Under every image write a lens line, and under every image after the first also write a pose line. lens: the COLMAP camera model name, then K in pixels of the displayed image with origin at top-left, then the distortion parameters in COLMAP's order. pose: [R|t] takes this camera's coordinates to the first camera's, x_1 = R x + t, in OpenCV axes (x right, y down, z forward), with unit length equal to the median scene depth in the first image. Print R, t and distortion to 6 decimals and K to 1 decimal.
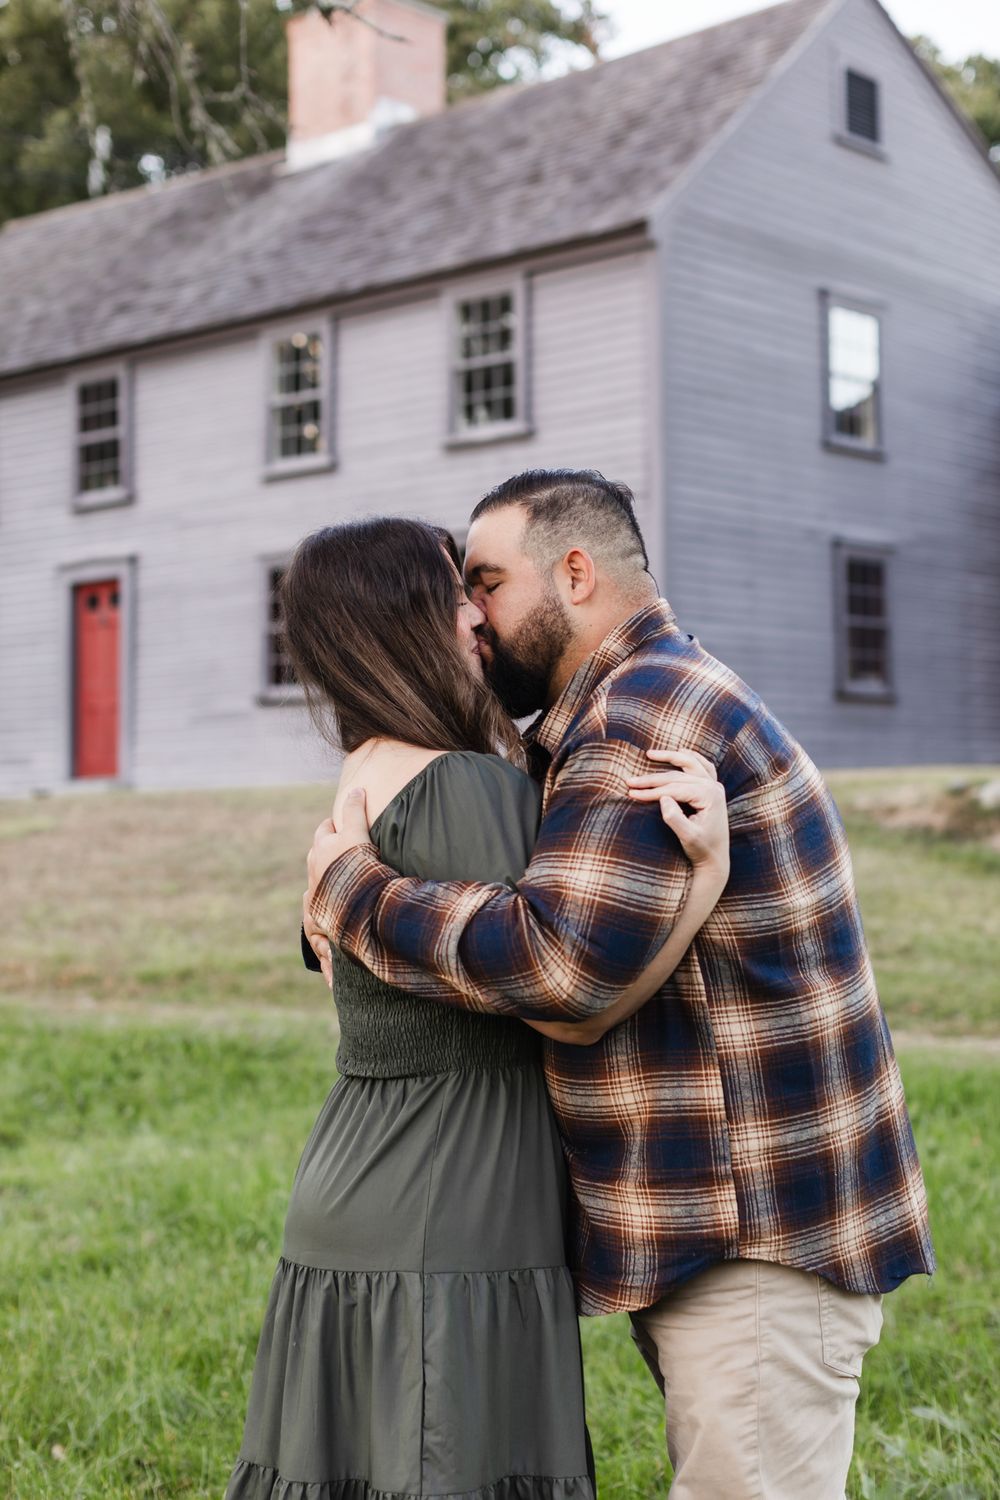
lens RADIAL K [[2195.3, 0, 500.0], [0, 2195.3, 750.0], [0, 0, 1]] dist [0.024623, 0.042326]
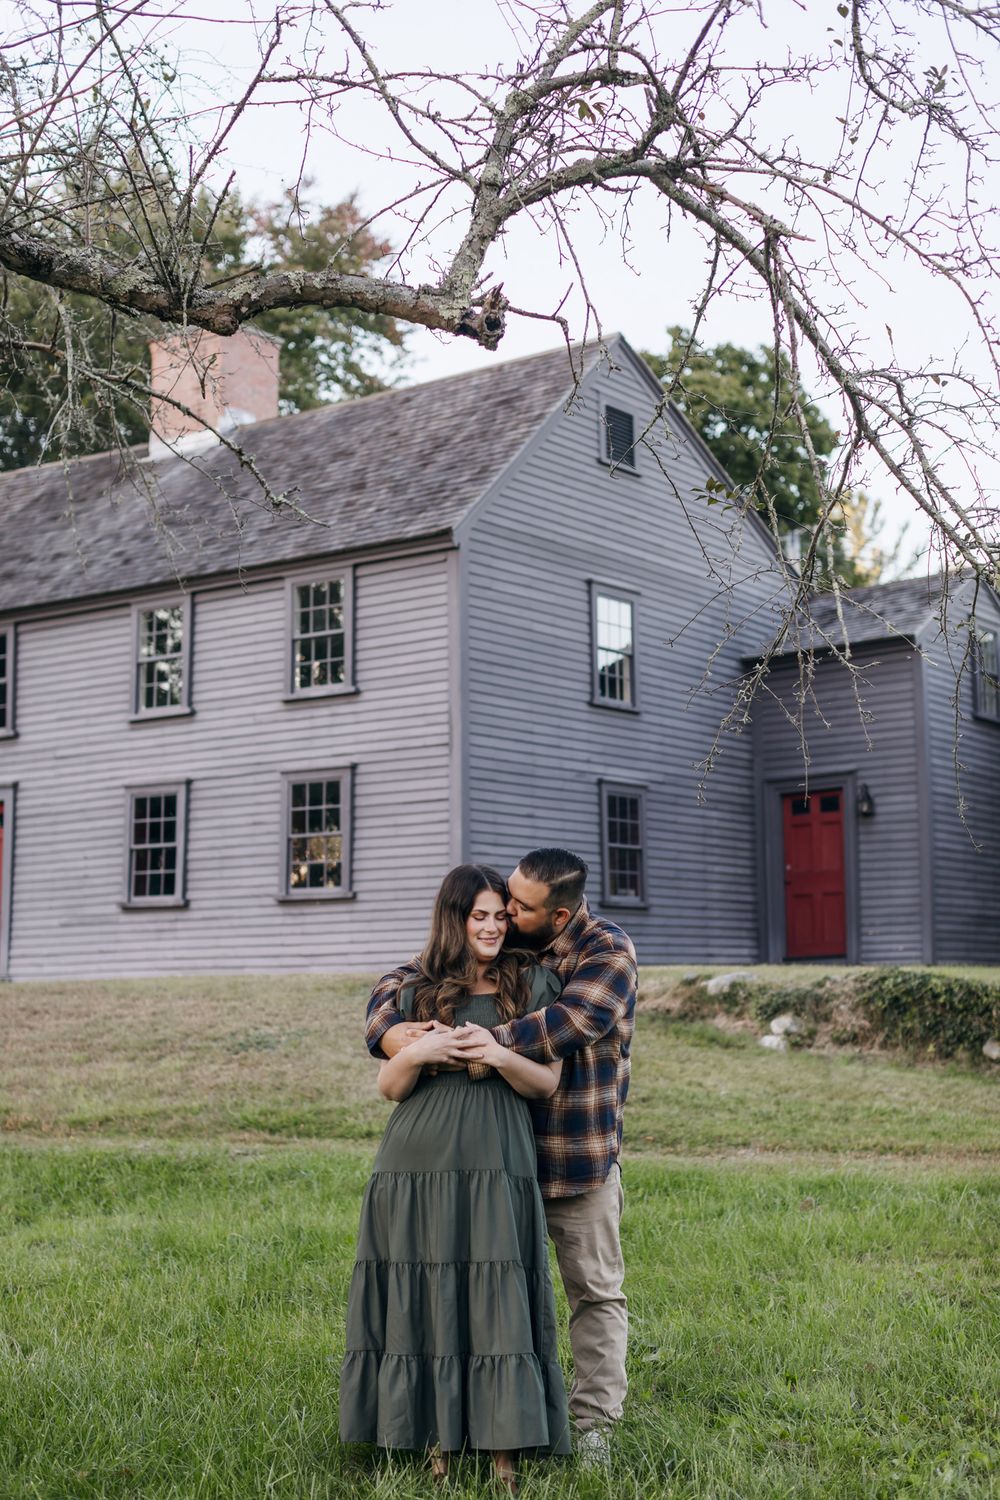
lens RADIAL K [[2128.6, 0, 504.7], [0, 2128.6, 749.0], [0, 0, 1]] dist [0.026662, -0.008680]
pose [[0.994759, 0.013390, 0.101371, -0.022731], [-0.003913, 0.995648, -0.093110, -0.000882], [-0.102177, 0.092226, 0.990482, -0.187118]]
